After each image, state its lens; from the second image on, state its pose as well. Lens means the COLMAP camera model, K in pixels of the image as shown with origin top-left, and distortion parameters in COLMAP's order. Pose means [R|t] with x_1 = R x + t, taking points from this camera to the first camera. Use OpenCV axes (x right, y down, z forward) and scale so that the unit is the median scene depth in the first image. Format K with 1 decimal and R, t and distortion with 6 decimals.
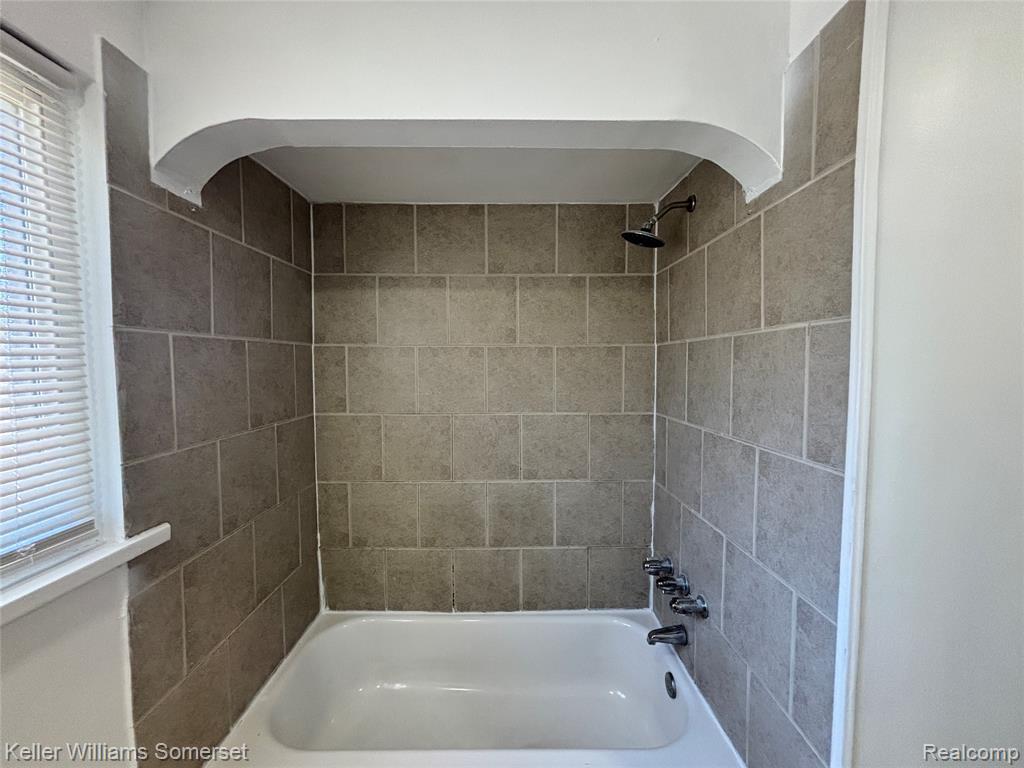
lens RADIAL K [[415.3, 0, 511.3], [0, 415.3, 382.8], [0, 0, 1]] dist [-0.000394, 0.004792]
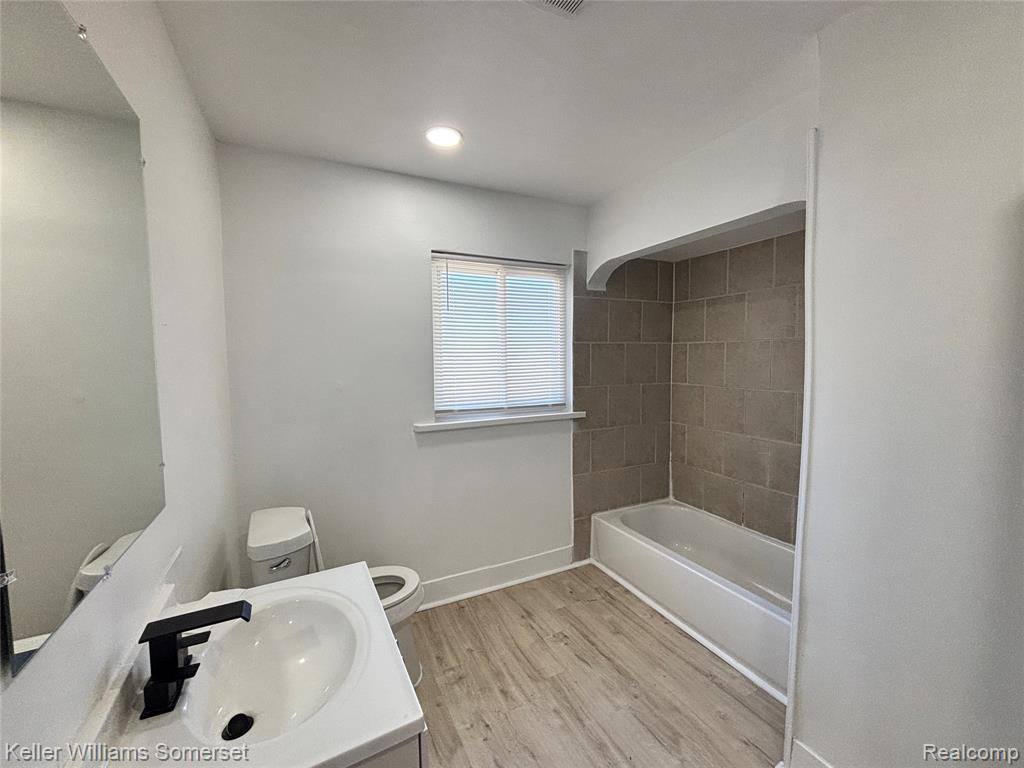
lens RADIAL K [[415.3, 0, 511.3], [0, 415.3, 382.8], [0, 0, 1]] dist [-0.000394, 0.004792]
pose [[0.438254, 0.054402, -0.897204, 0.871491], [-0.038201, 0.998392, 0.041877, 0.029605], [0.898039, 0.015921, 0.439627, -0.404875]]
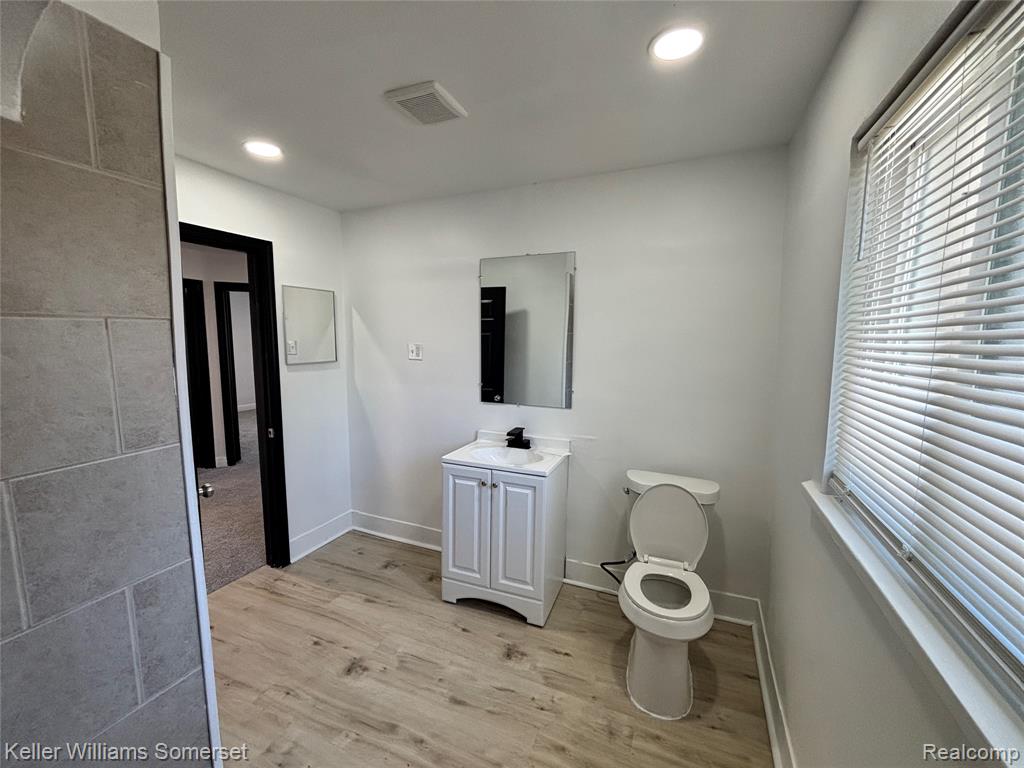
lens RADIAL K [[415.3, 0, 511.3], [0, 415.3, 382.8], [0, 0, 1]] dist [-0.000394, 0.004792]
pose [[-0.913118, -0.054837, 0.403992, -0.309592], [0.012523, 0.986673, 0.162235, -0.076210], [-0.407504, 0.153199, -0.900261, 0.835956]]
